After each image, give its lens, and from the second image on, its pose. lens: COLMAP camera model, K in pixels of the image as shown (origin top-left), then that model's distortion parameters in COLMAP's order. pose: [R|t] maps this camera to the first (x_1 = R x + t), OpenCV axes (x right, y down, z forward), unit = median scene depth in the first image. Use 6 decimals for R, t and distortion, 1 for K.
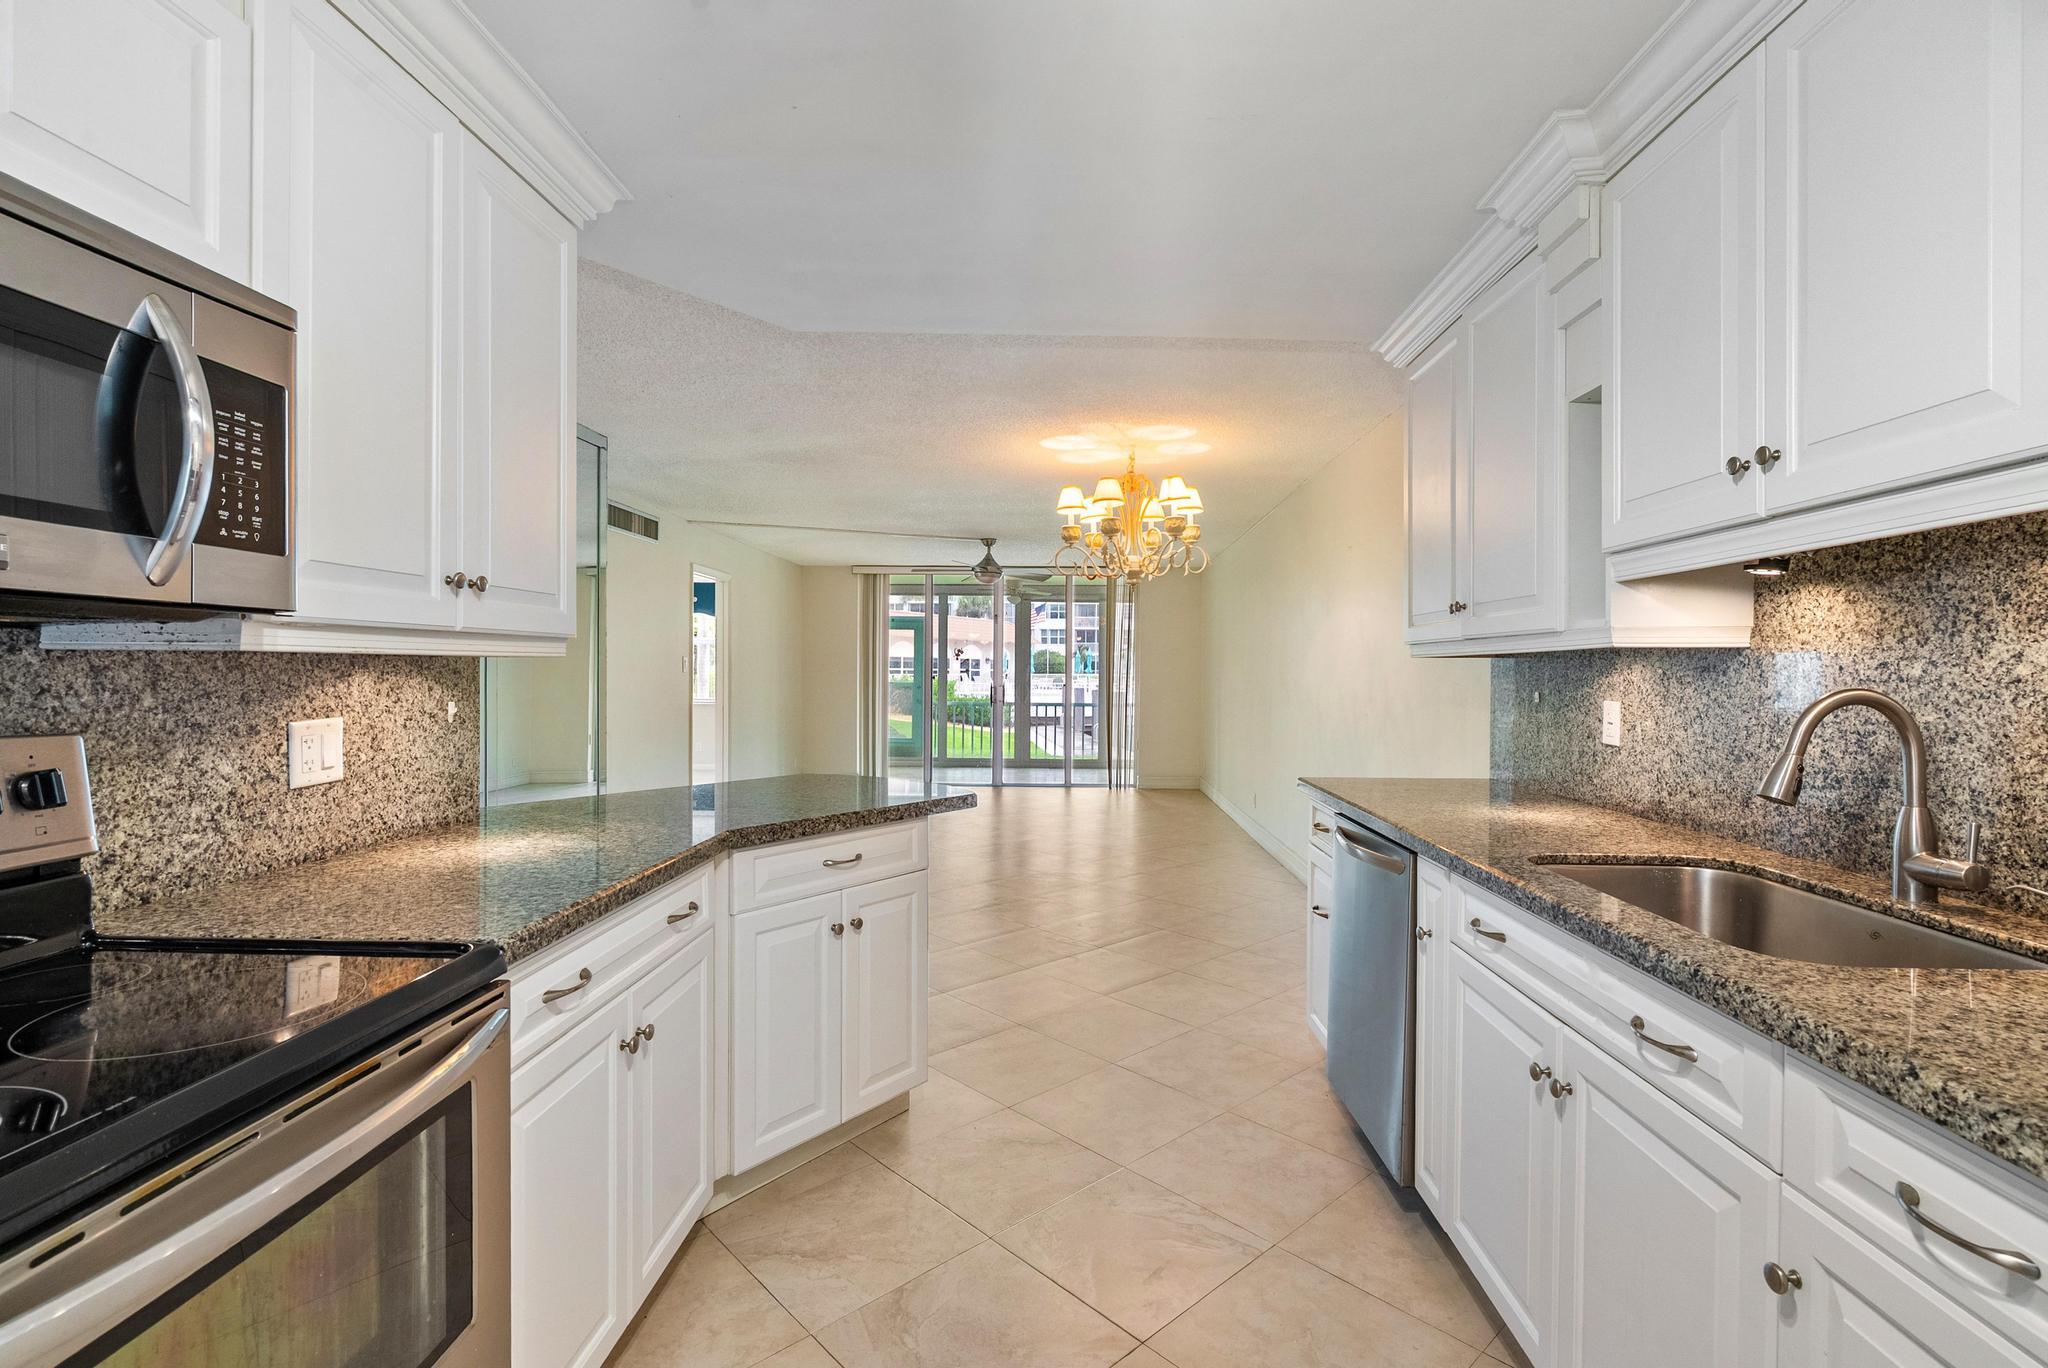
lens RADIAL K [[938.0, 0, 1026.2], [0, 938.0, 675.0], [0, 0, 1]] dist [0.004610, 0.001186]
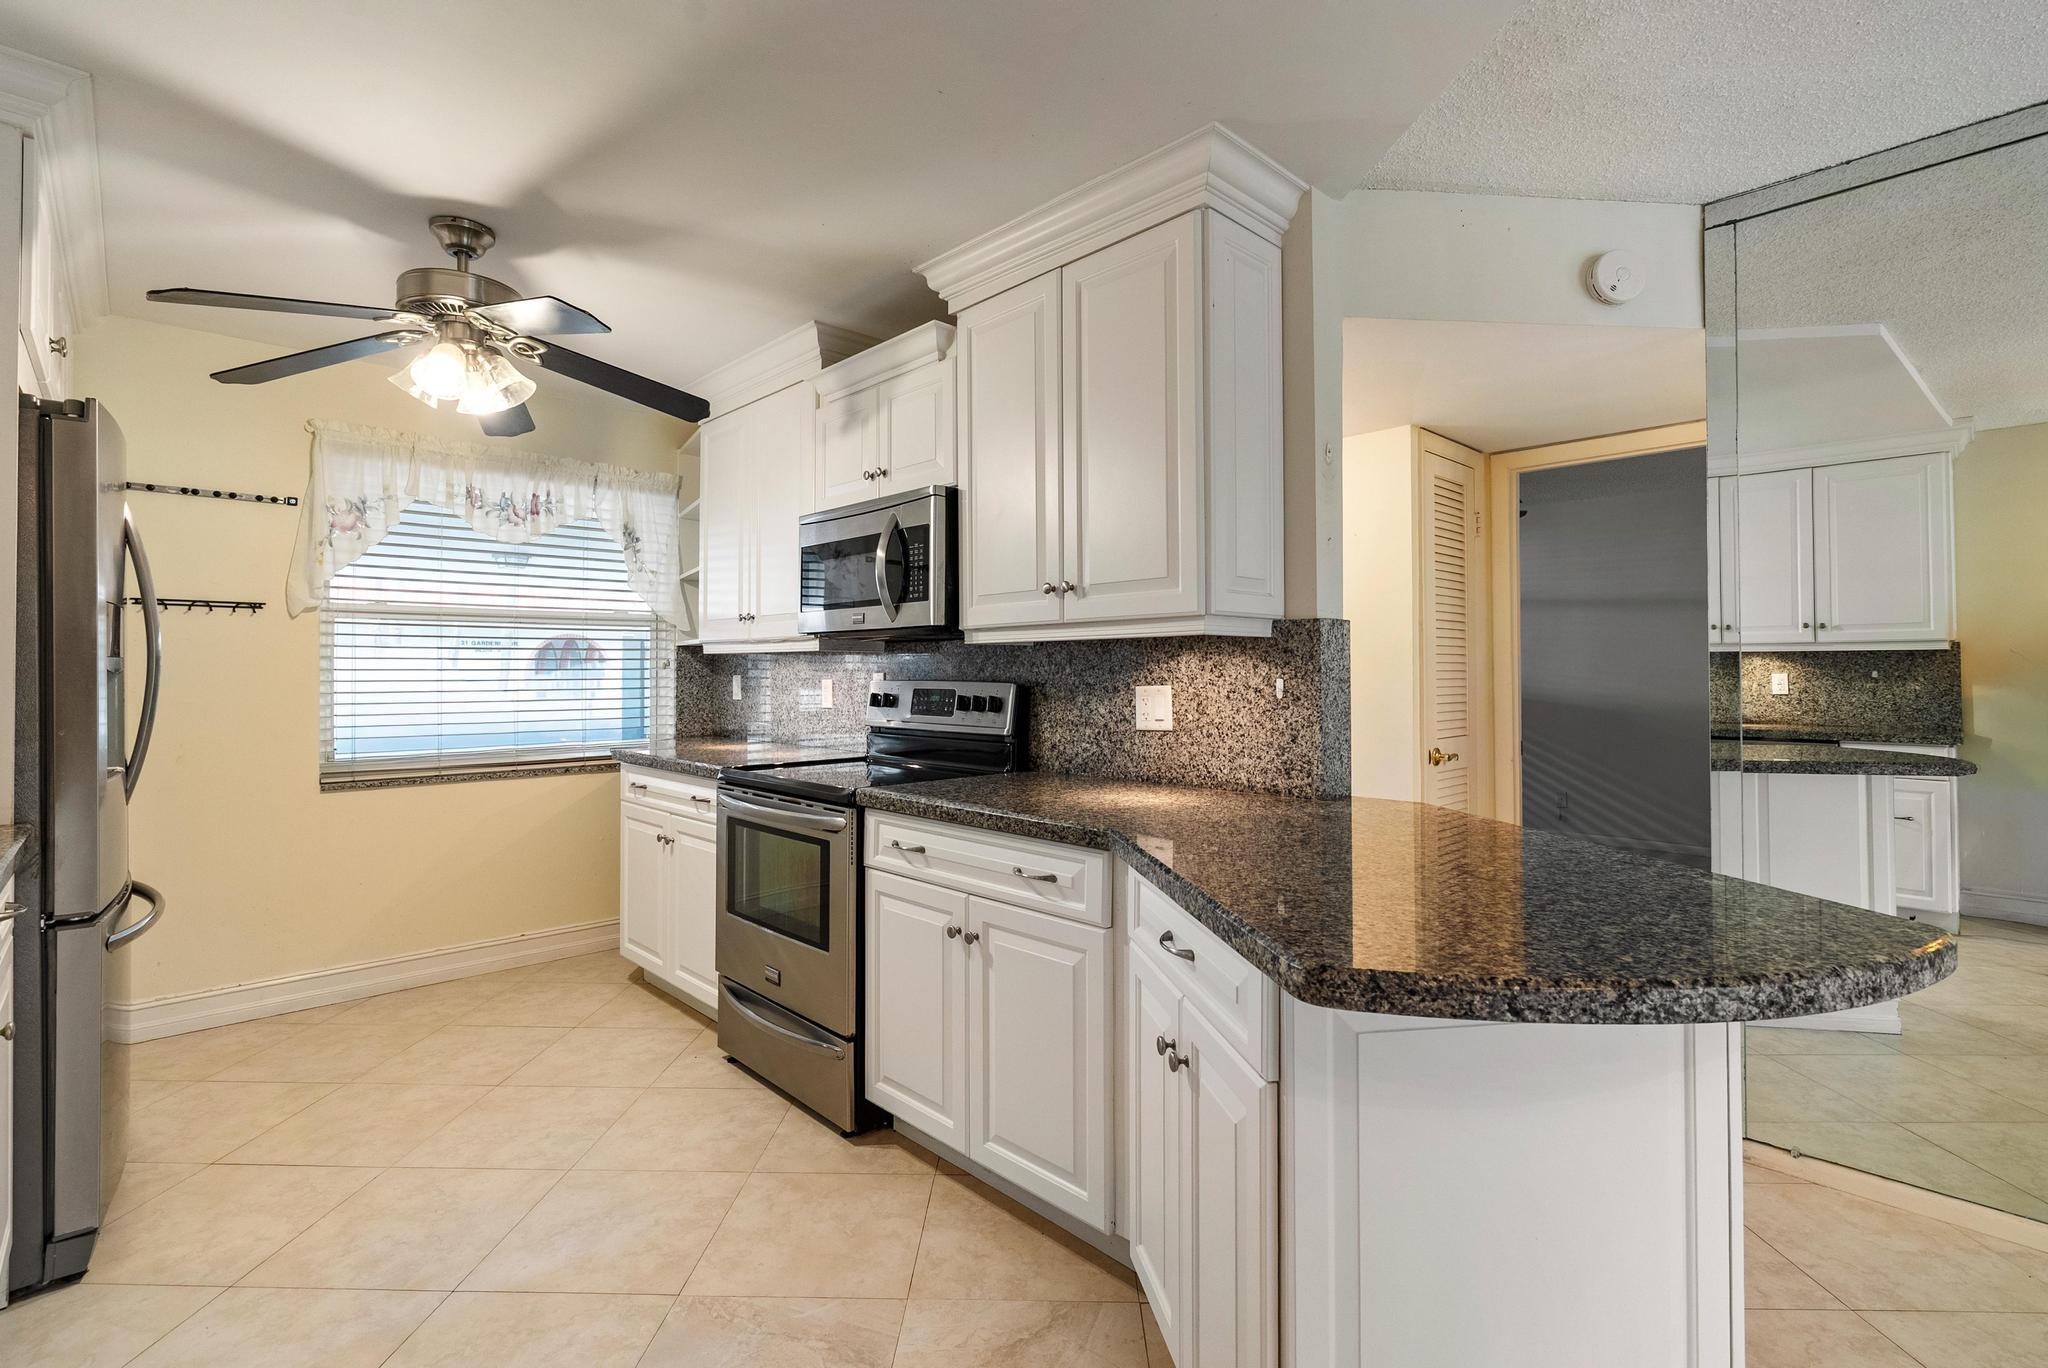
lens RADIAL K [[938.0, 0, 1034.7], [0, 938.0, 675.2], [0, 0, 1]] dist [0.004610, 0.001186]
pose [[-0.689164, 0.000226, -0.724605, 0.400526], [-0.002555, 0.999993, 0.002742, 0.025064], [0.724601, 0.003741, -0.689159, 1.741236]]
